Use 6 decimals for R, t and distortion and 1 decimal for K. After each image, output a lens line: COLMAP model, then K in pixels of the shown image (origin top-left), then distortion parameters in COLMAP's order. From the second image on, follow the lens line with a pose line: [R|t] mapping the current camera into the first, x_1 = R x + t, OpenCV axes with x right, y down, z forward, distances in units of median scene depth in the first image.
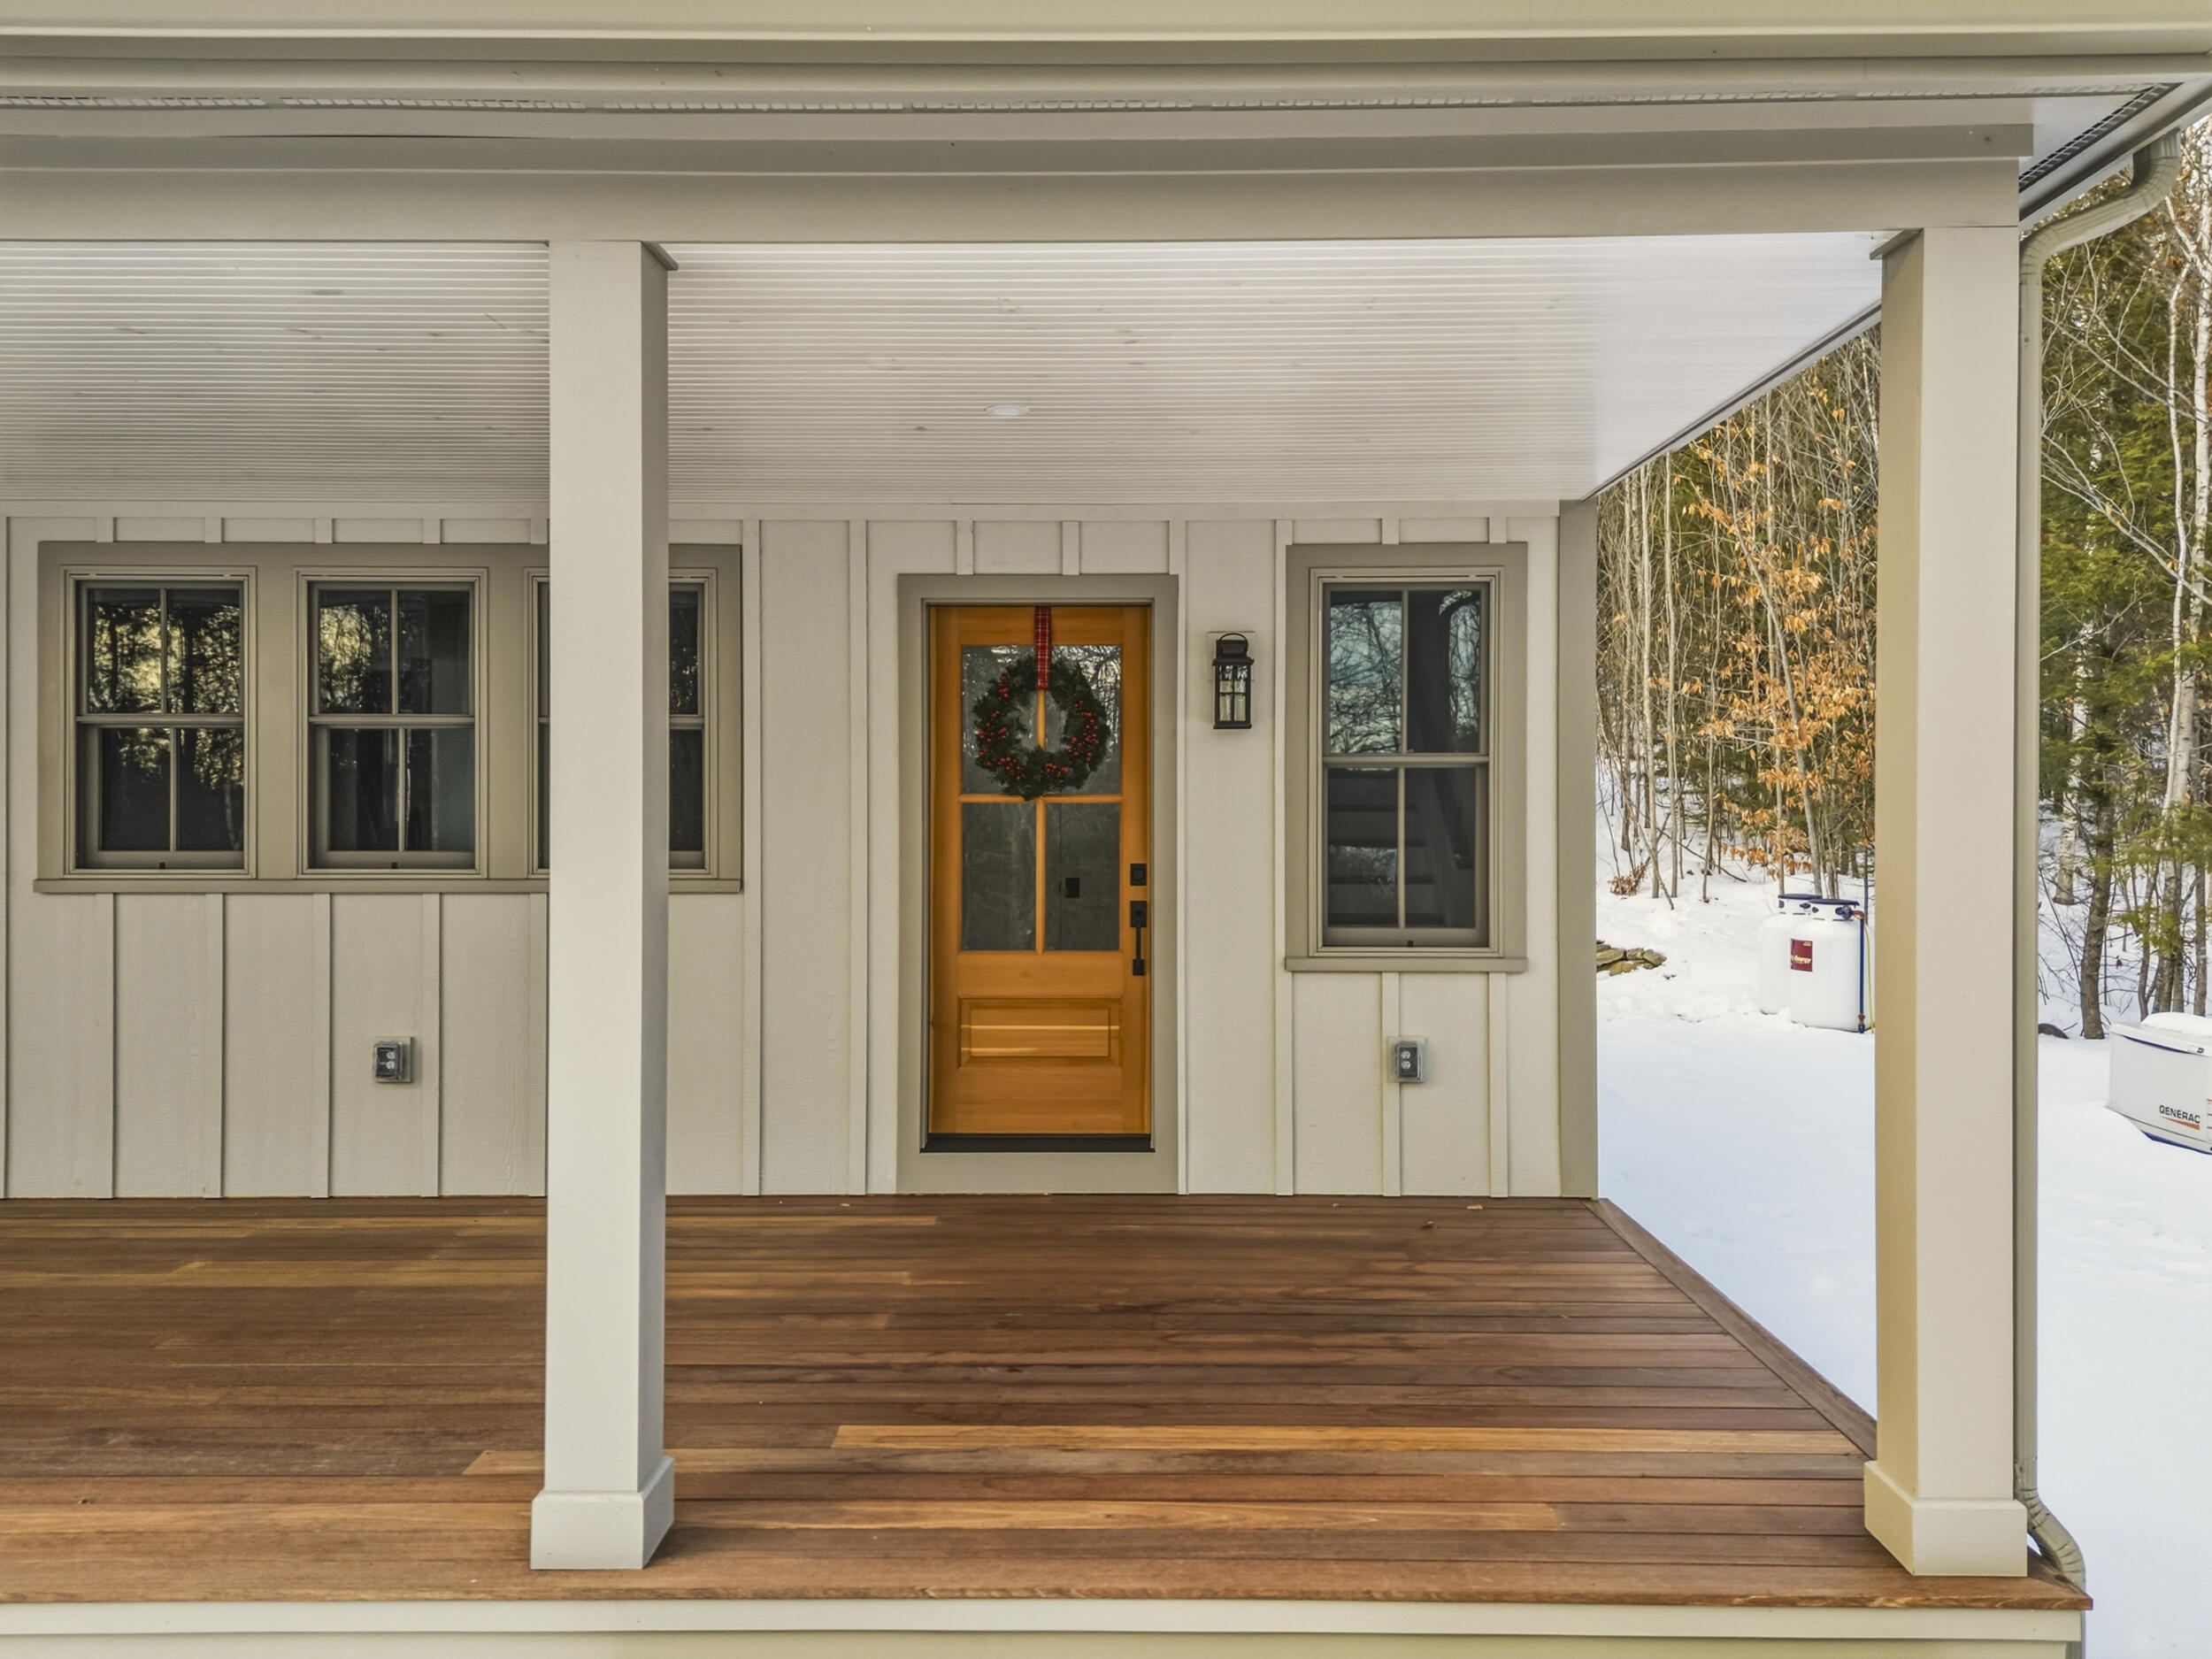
lens RADIAL K [[1618.6, 0, 1108.2], [0, 1618.6, 815.3], [0, 0, 1]] dist [0.077135, -0.068509]
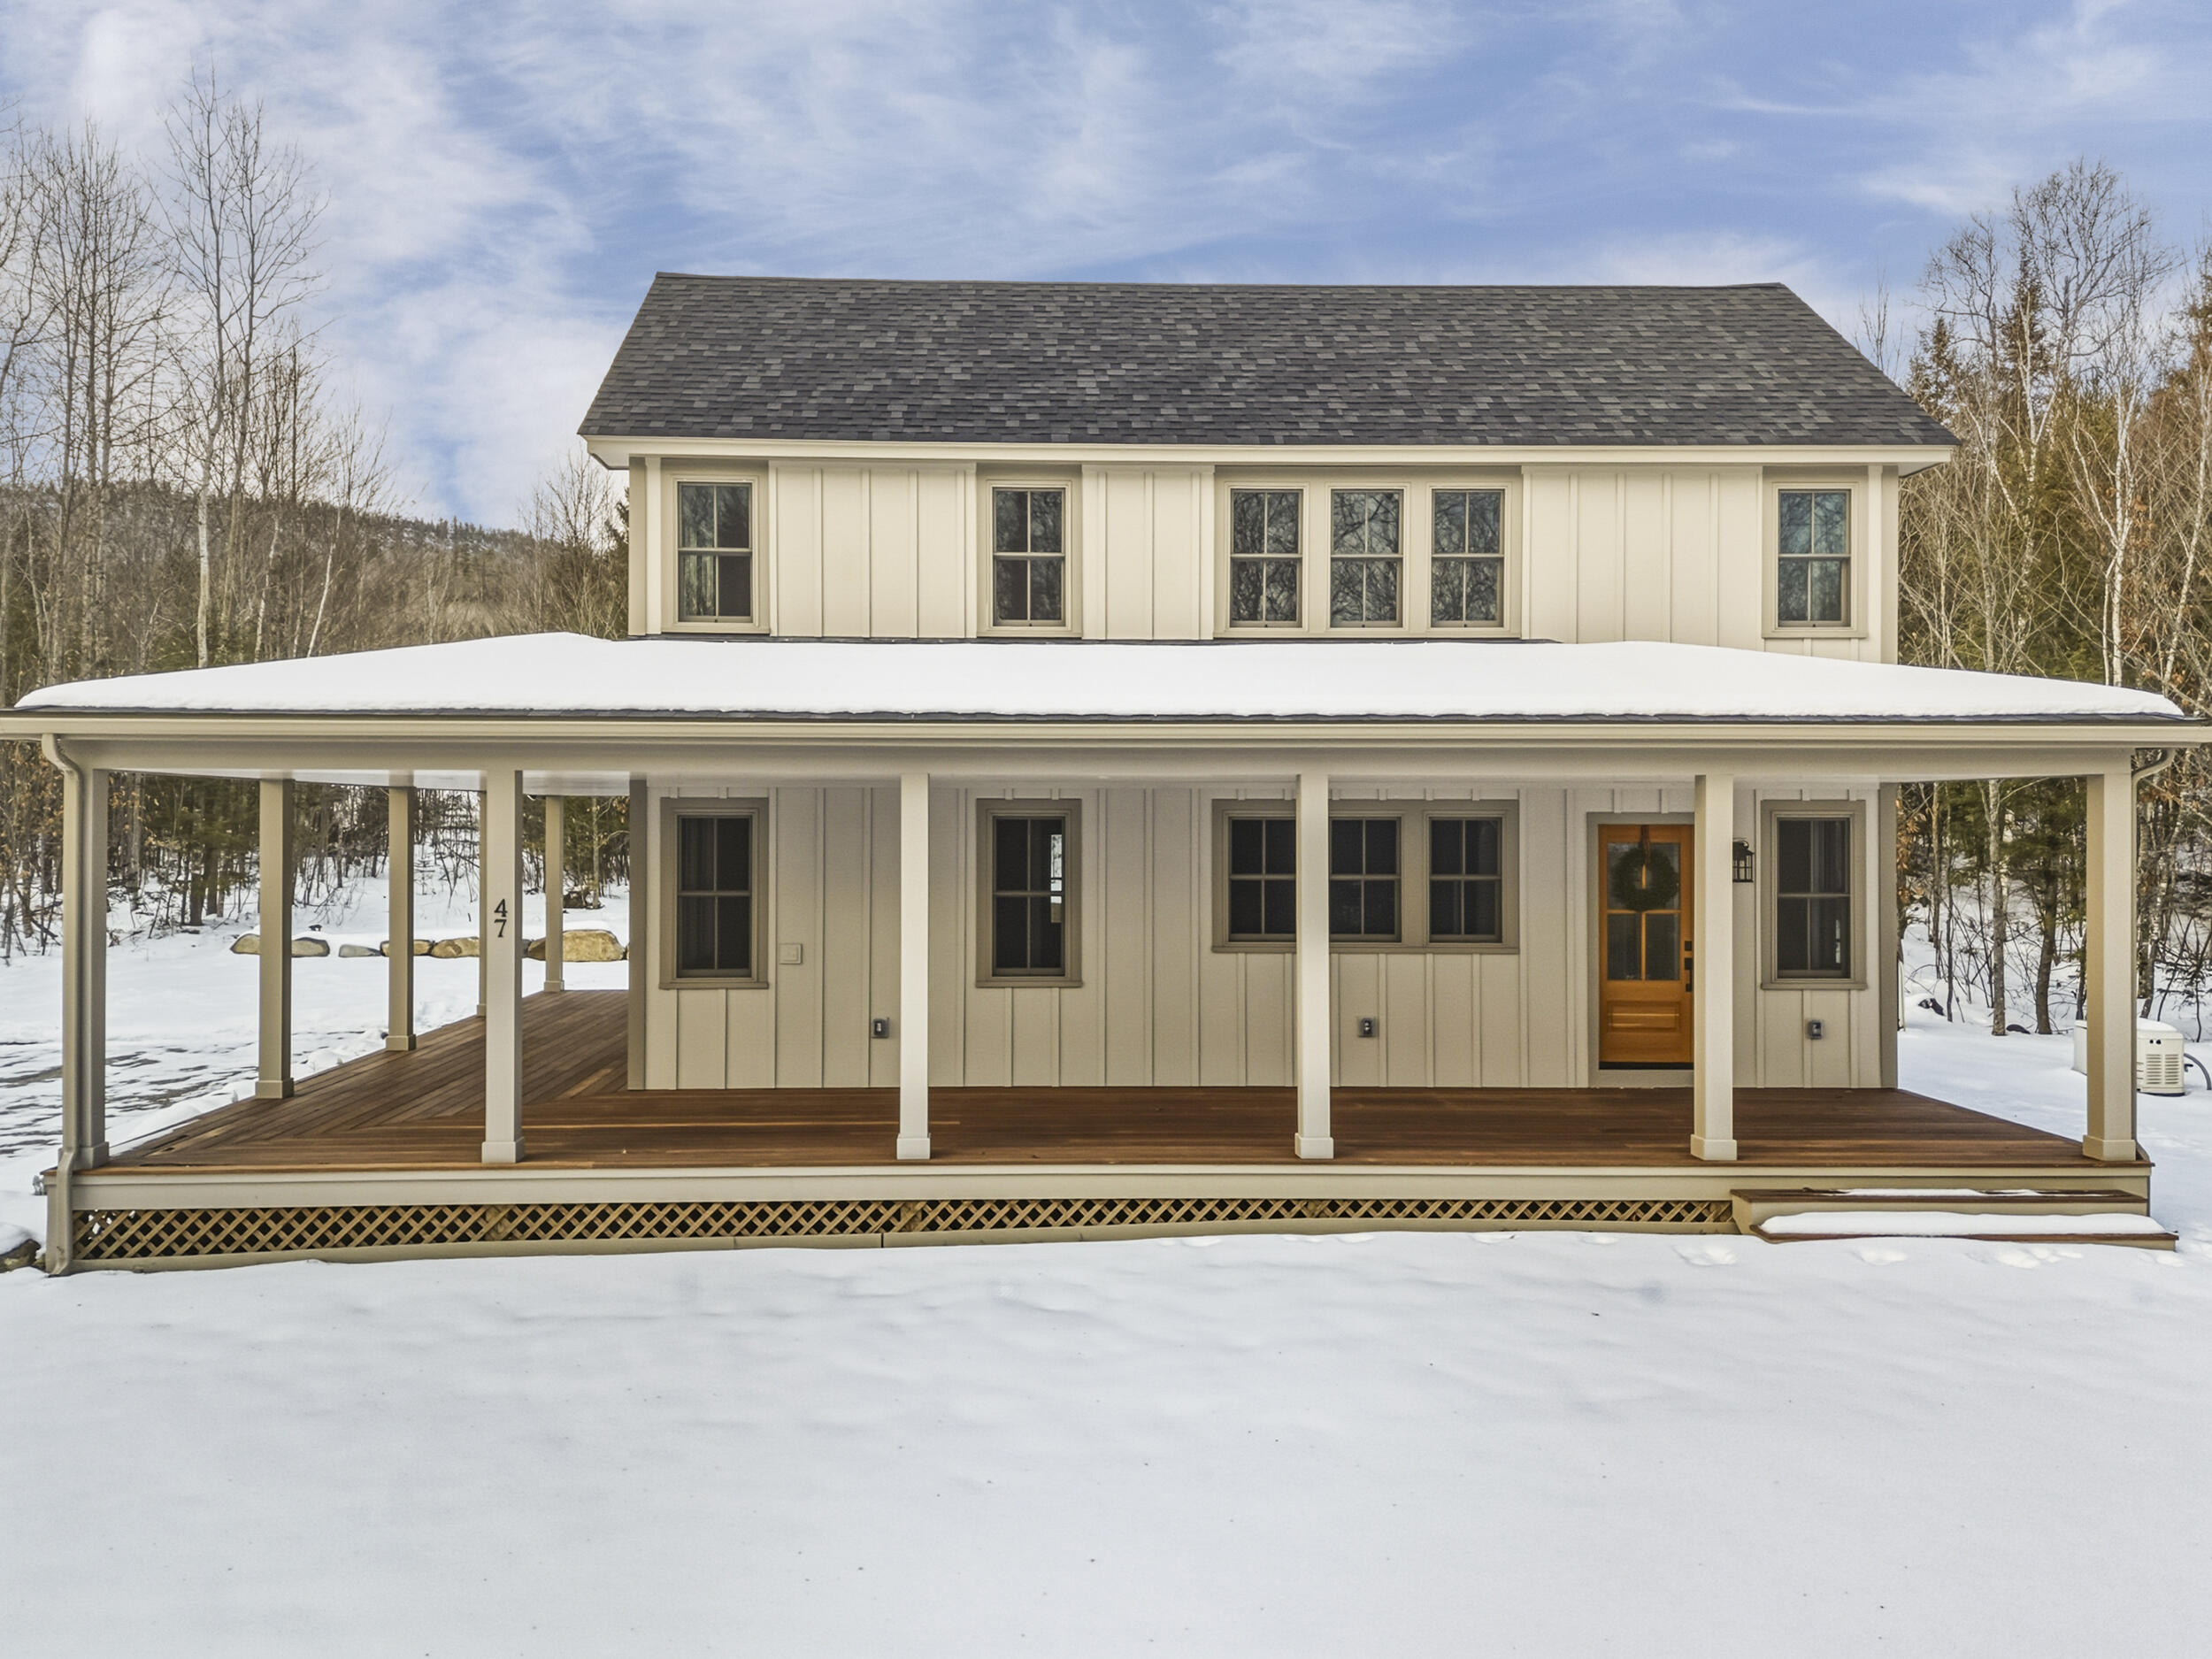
lens RADIAL K [[1618.6, 0, 1055.2], [0, 1618.6, 823.8], [0, 0, 1]] dist [0.077135, -0.068509]
pose [[0.999075, 0.002814, 0.042915, -0.970866], [-0.002462, 0.999963, -0.008252, -0.113138], [-0.042936, 0.008138, 0.999045, -1.240970]]
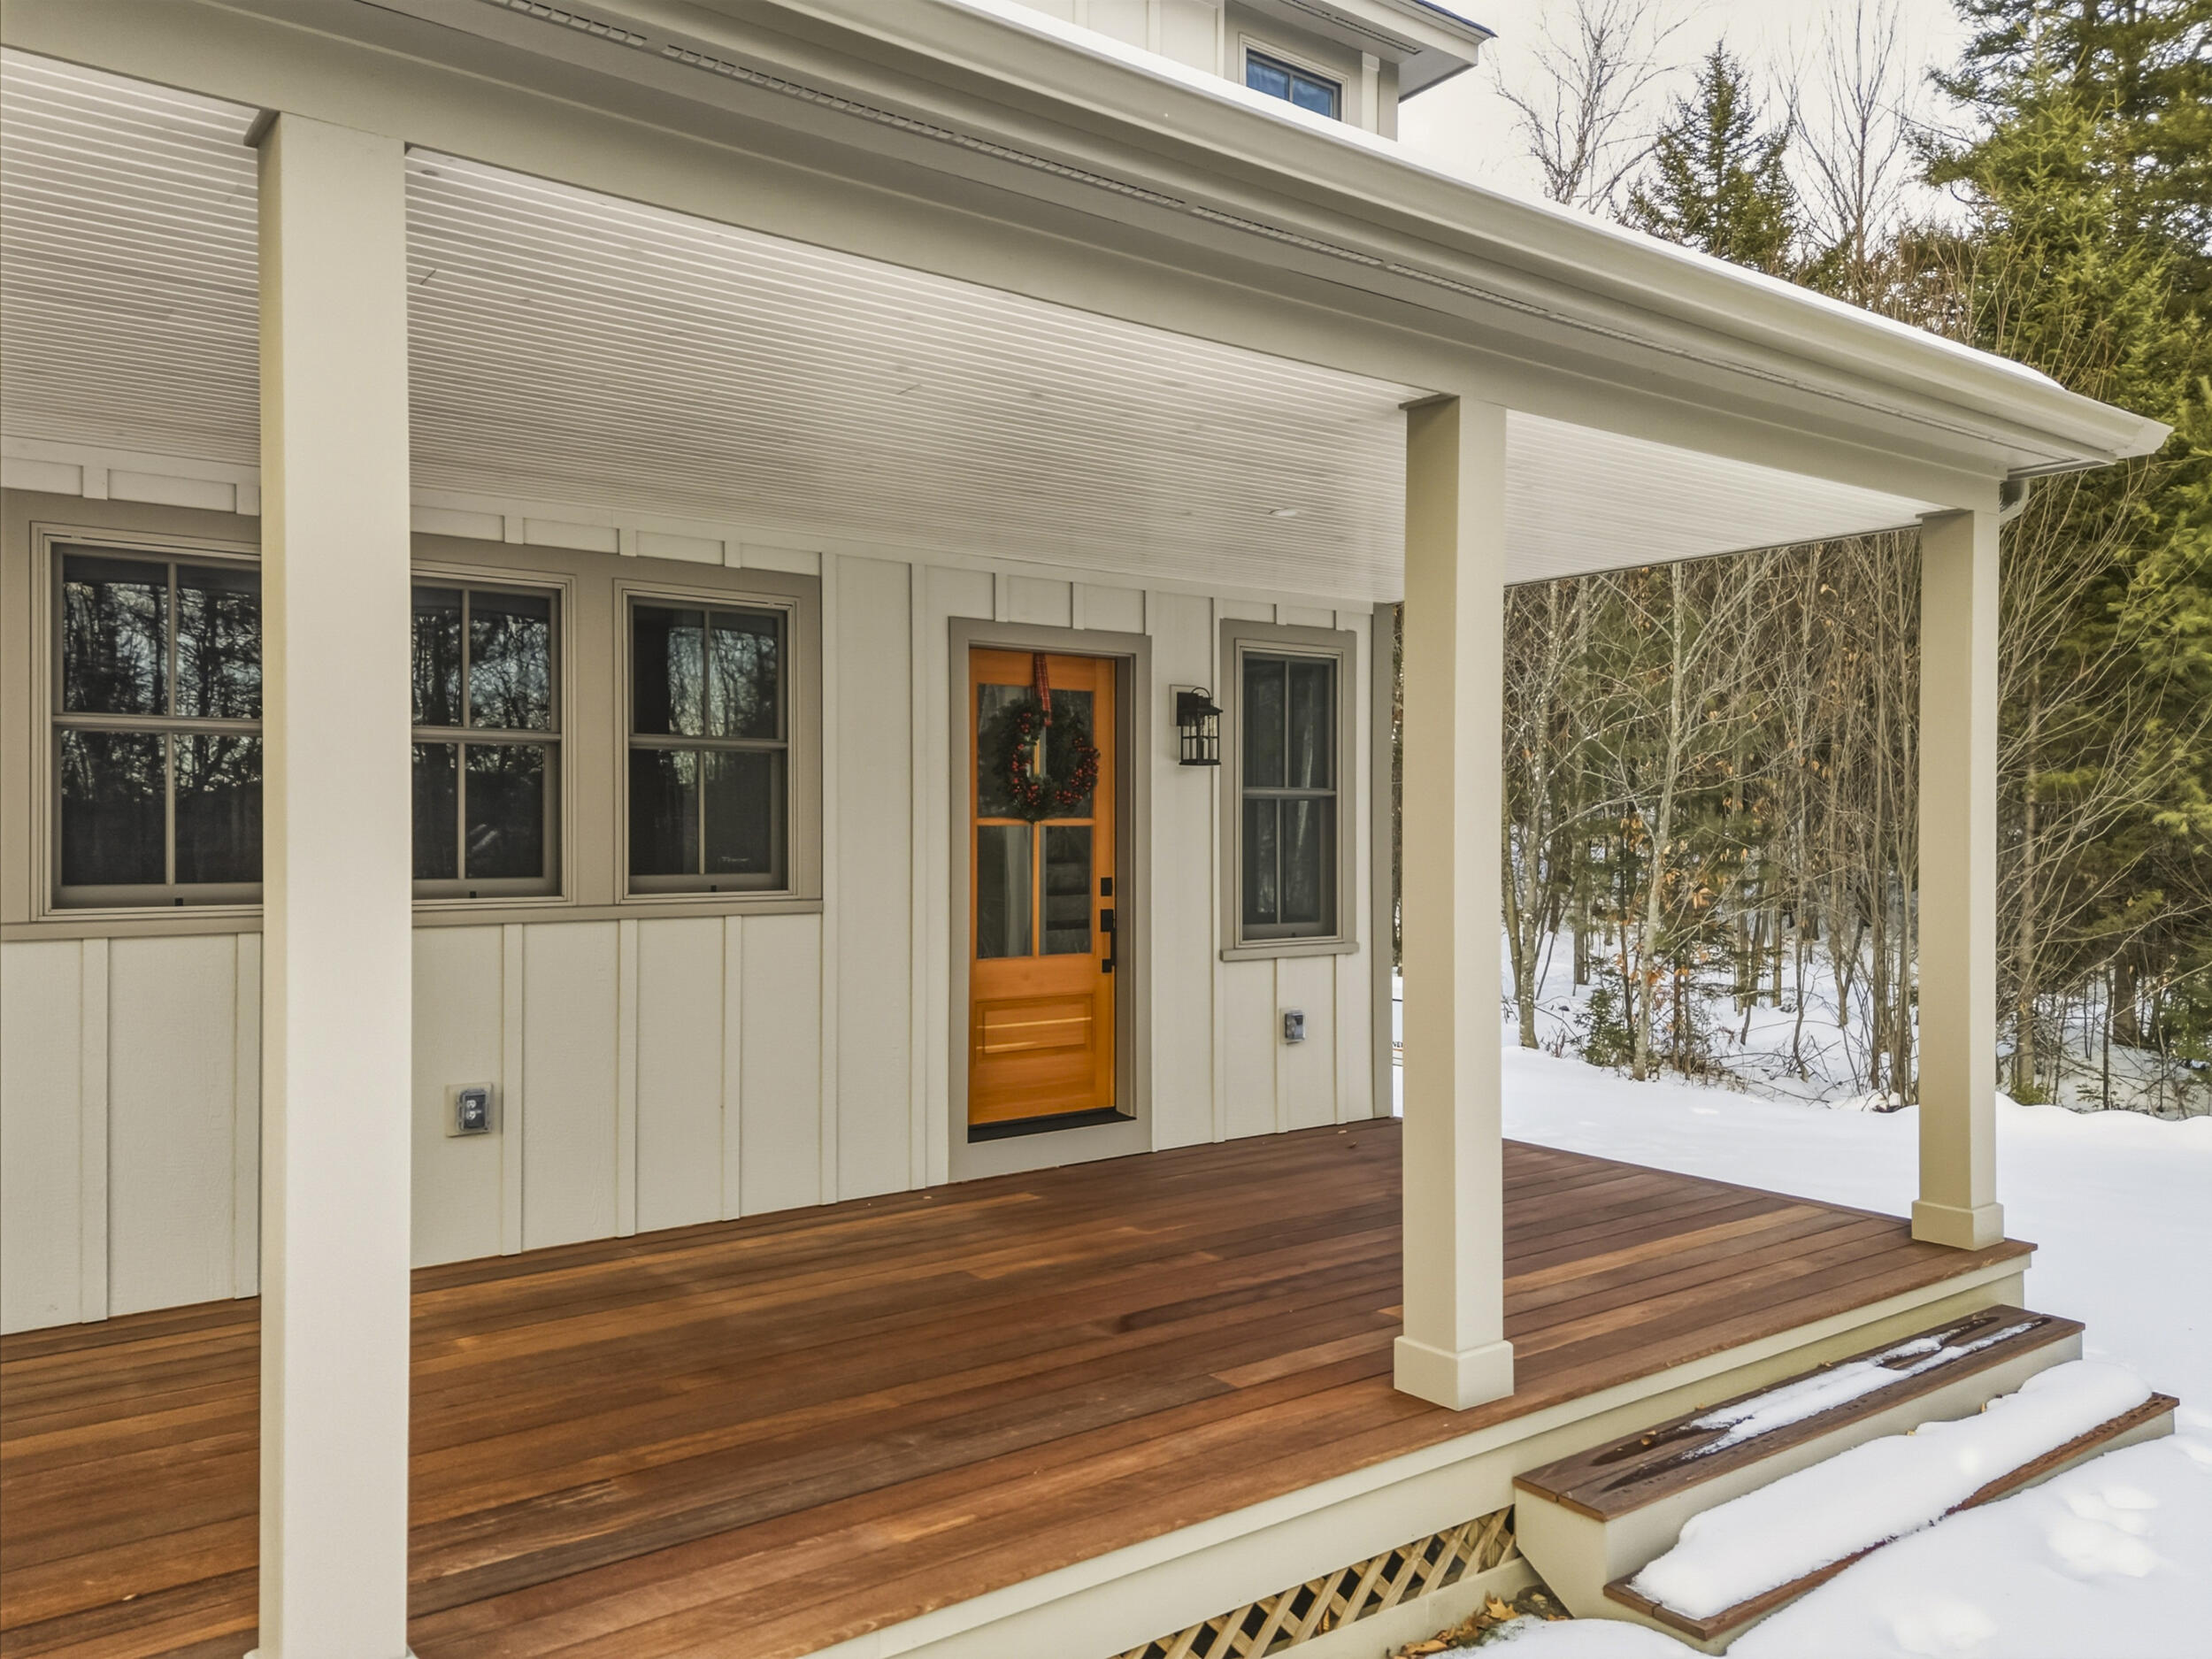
lens RADIAL K [[1618.6, 0, 1109.2], [0, 1618.6, 817.4], [0, 0, 1]] dist [0.077135, -0.068509]
pose [[0.794492, 0.003846, 0.607262, -0.710886], [0.003084, 0.999942, -0.010367, -0.001549], [-0.607267, 0.010109, 0.794434, 0.065844]]
